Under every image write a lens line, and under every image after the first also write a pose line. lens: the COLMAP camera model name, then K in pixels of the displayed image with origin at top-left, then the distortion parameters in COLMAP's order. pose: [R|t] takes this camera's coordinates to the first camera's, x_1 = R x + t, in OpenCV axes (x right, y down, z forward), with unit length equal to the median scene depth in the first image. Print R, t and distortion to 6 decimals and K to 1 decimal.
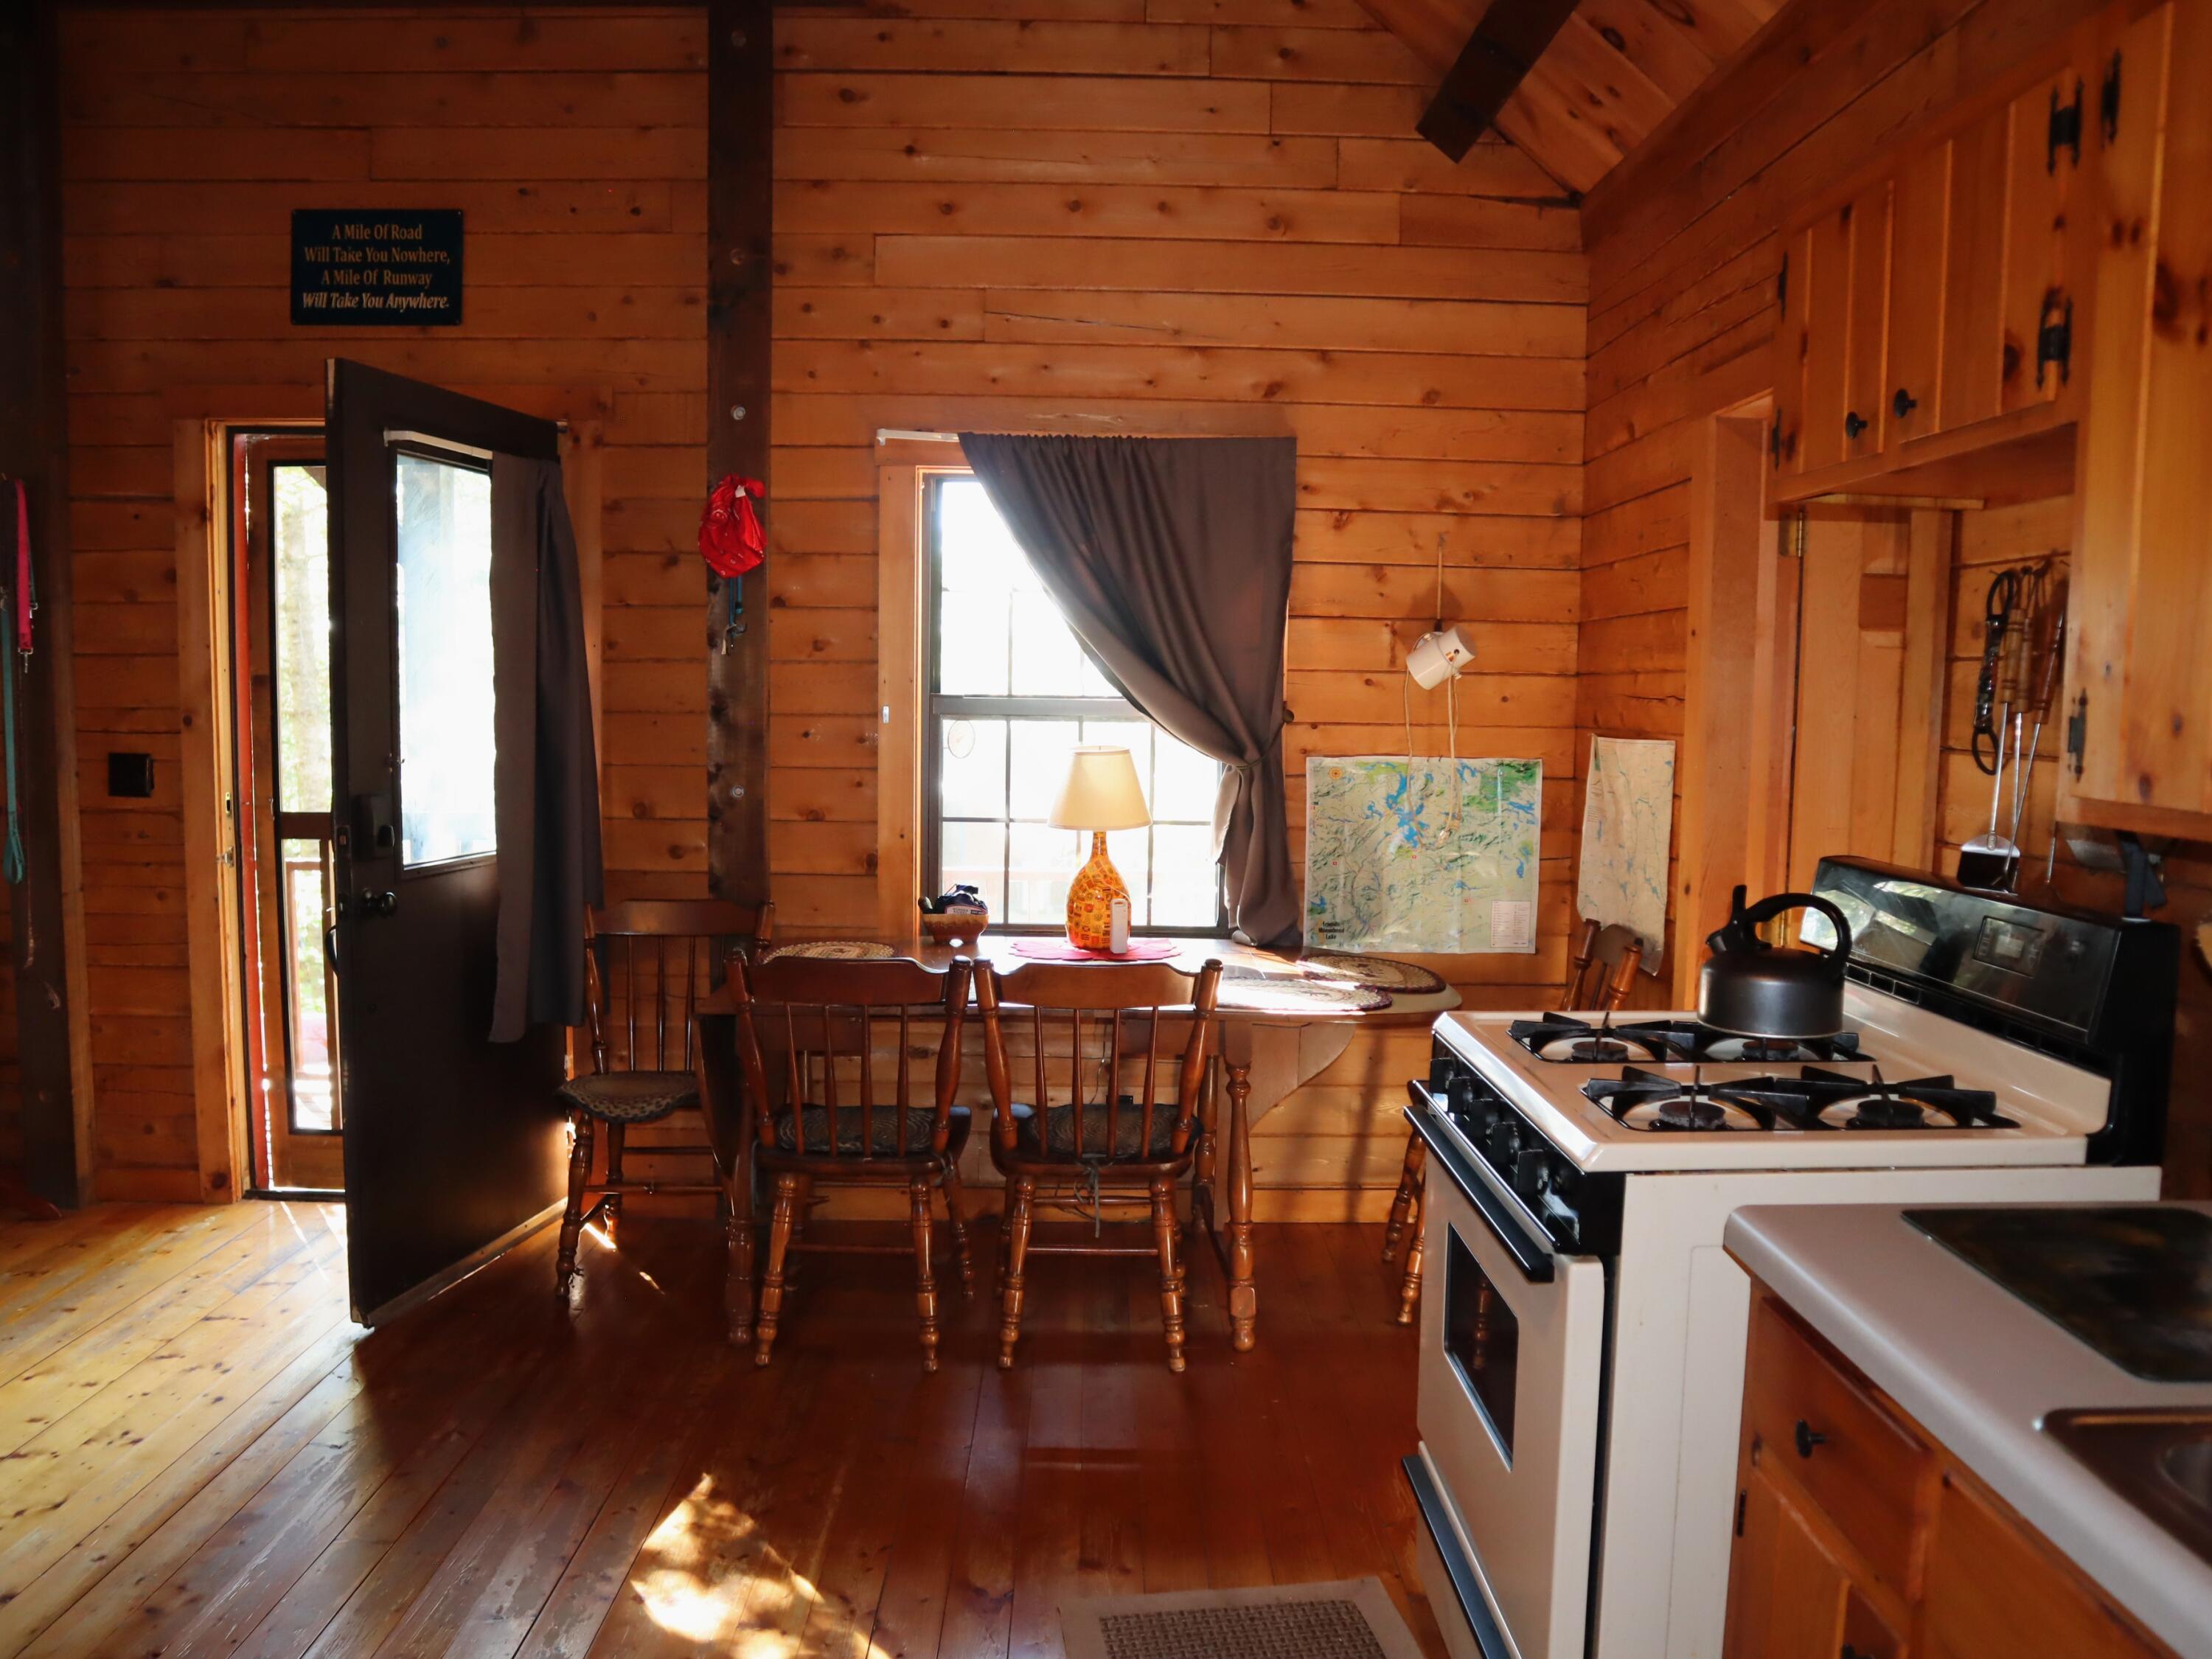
lens RADIAL K [[1731.0, 0, 1107.2], [0, 1731.0, 837.8], [0, 0, 1]] dist [-0.099537, 0.049116]
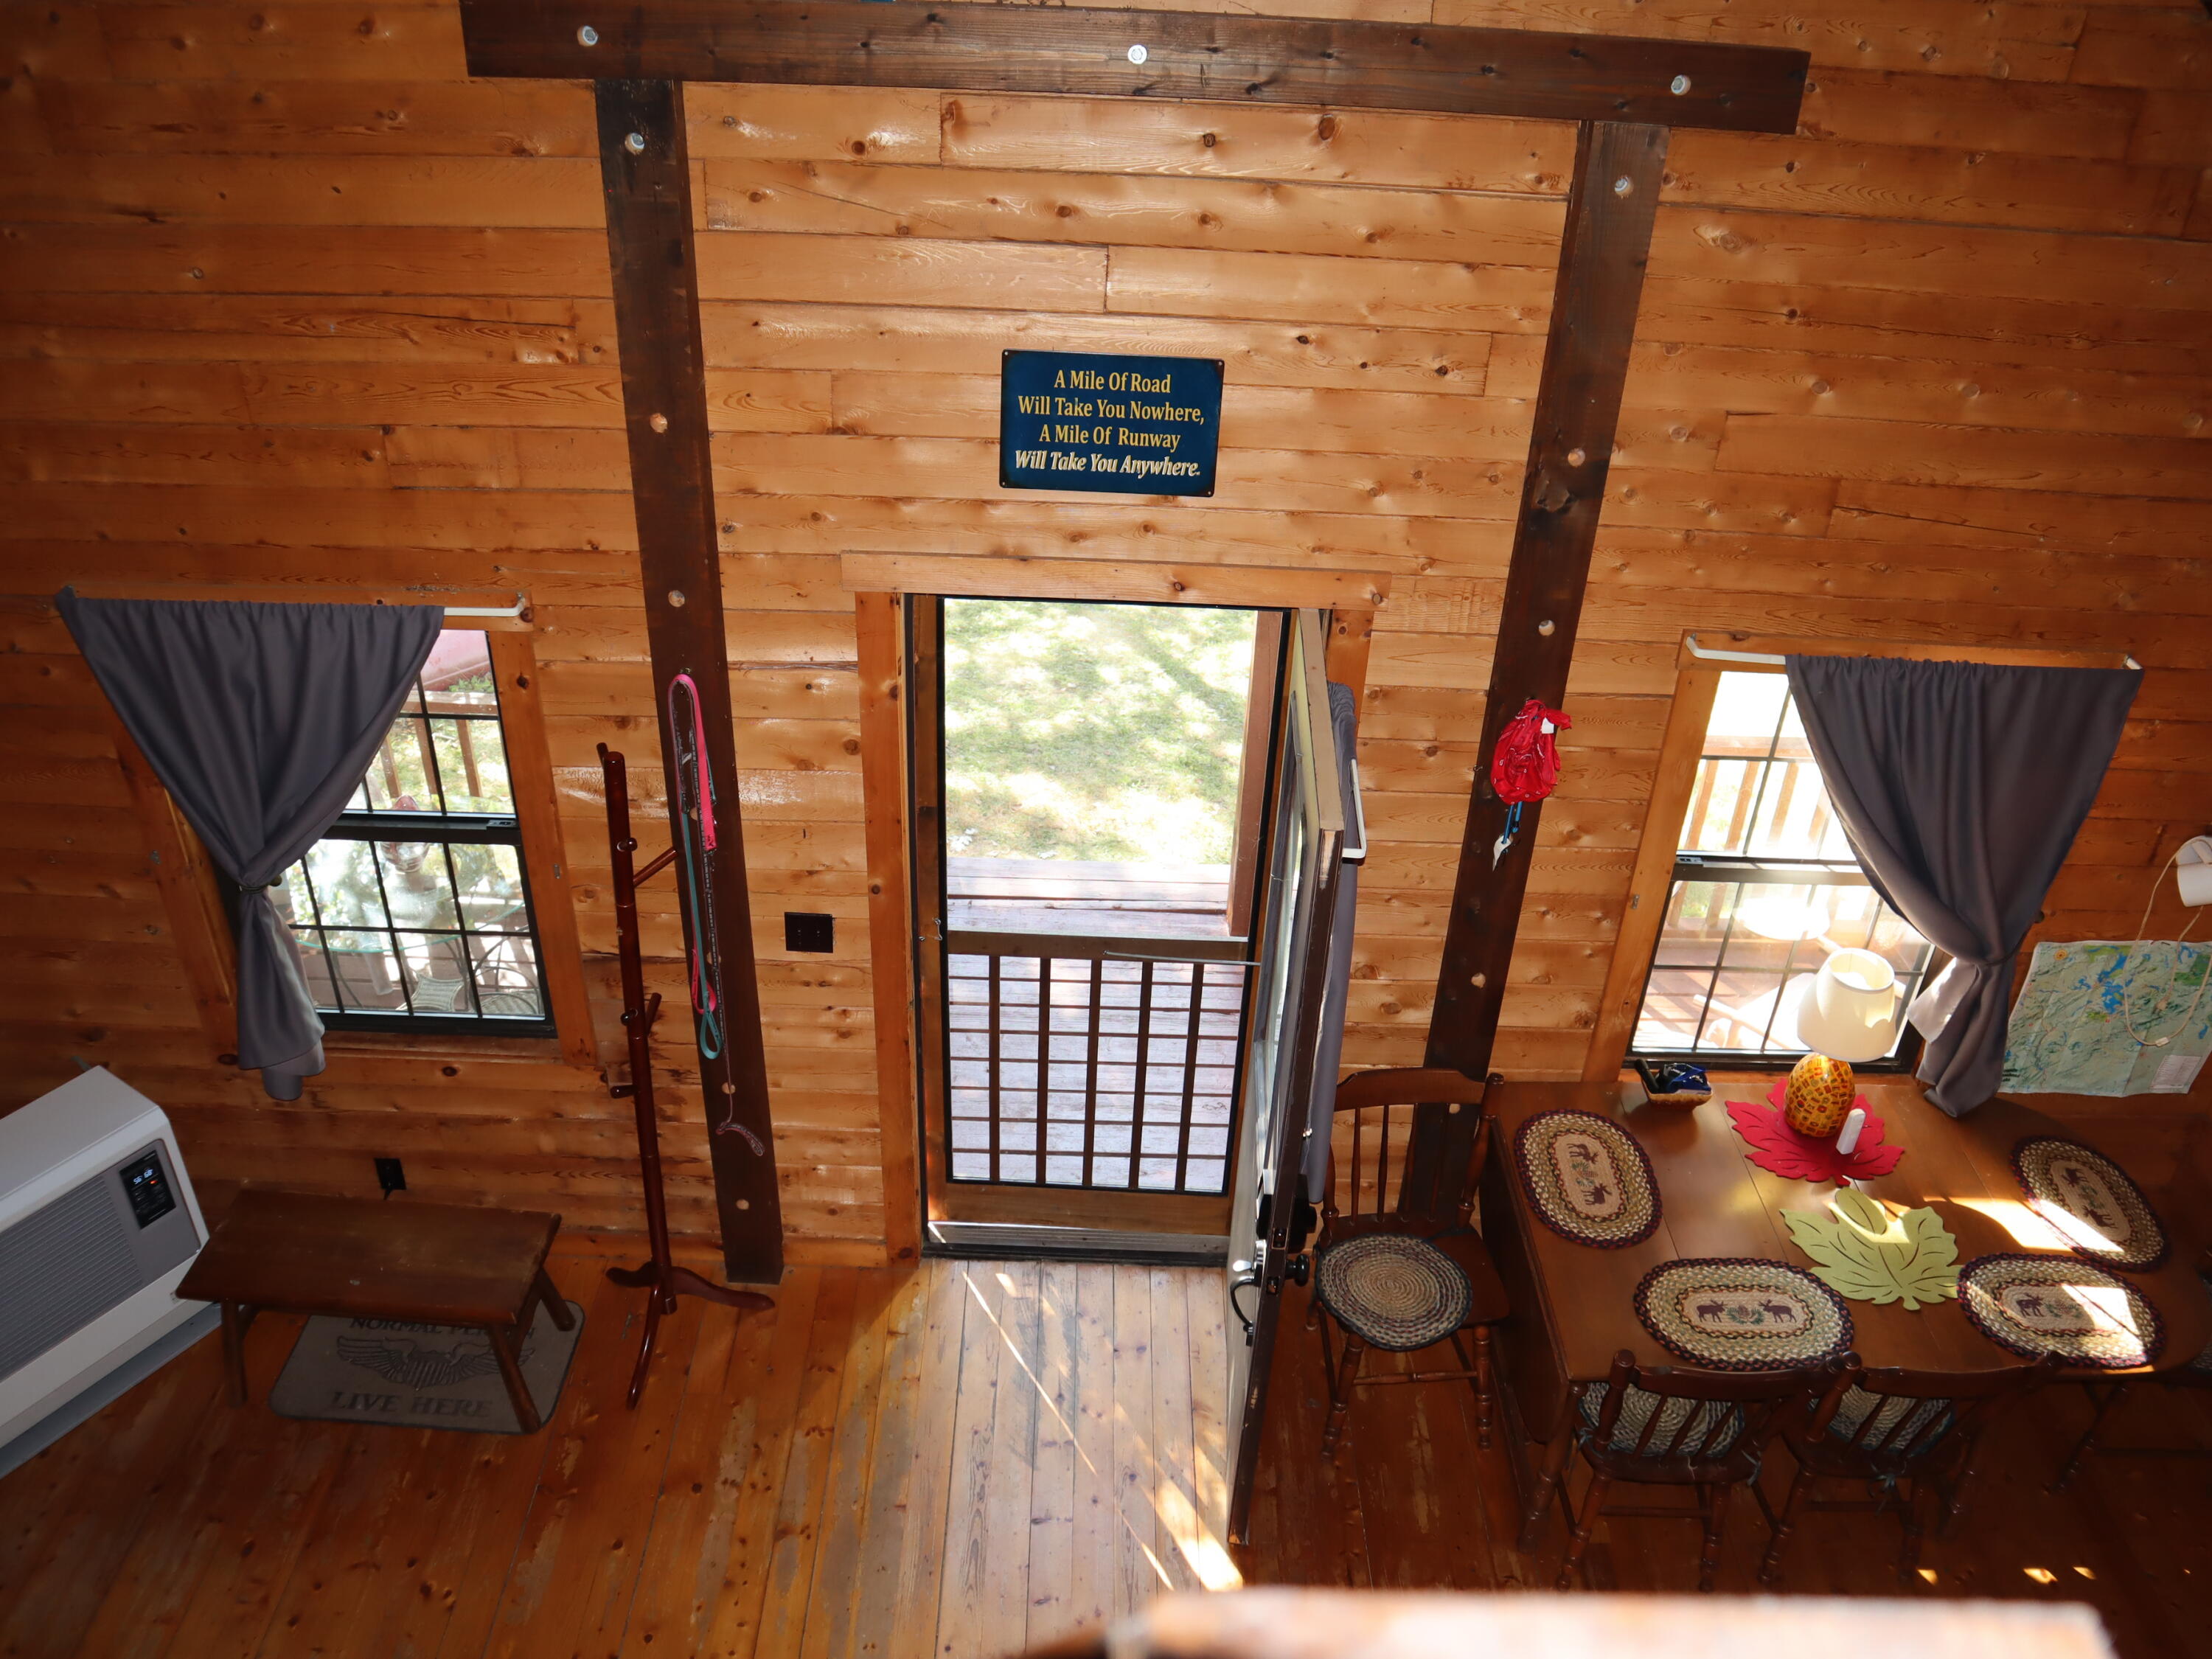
lens RADIAL K [[1731.0, 0, 1102.0], [0, 1731.0, 832.4], [0, 0, 1]] dist [-0.099537, 0.049116]
pose [[0.999641, 0.024614, 0.010628, -0.440581], [-0.026754, 0.890190, 0.454803, -0.538304], [0.001734, -0.454924, 0.890529, 0.176789]]
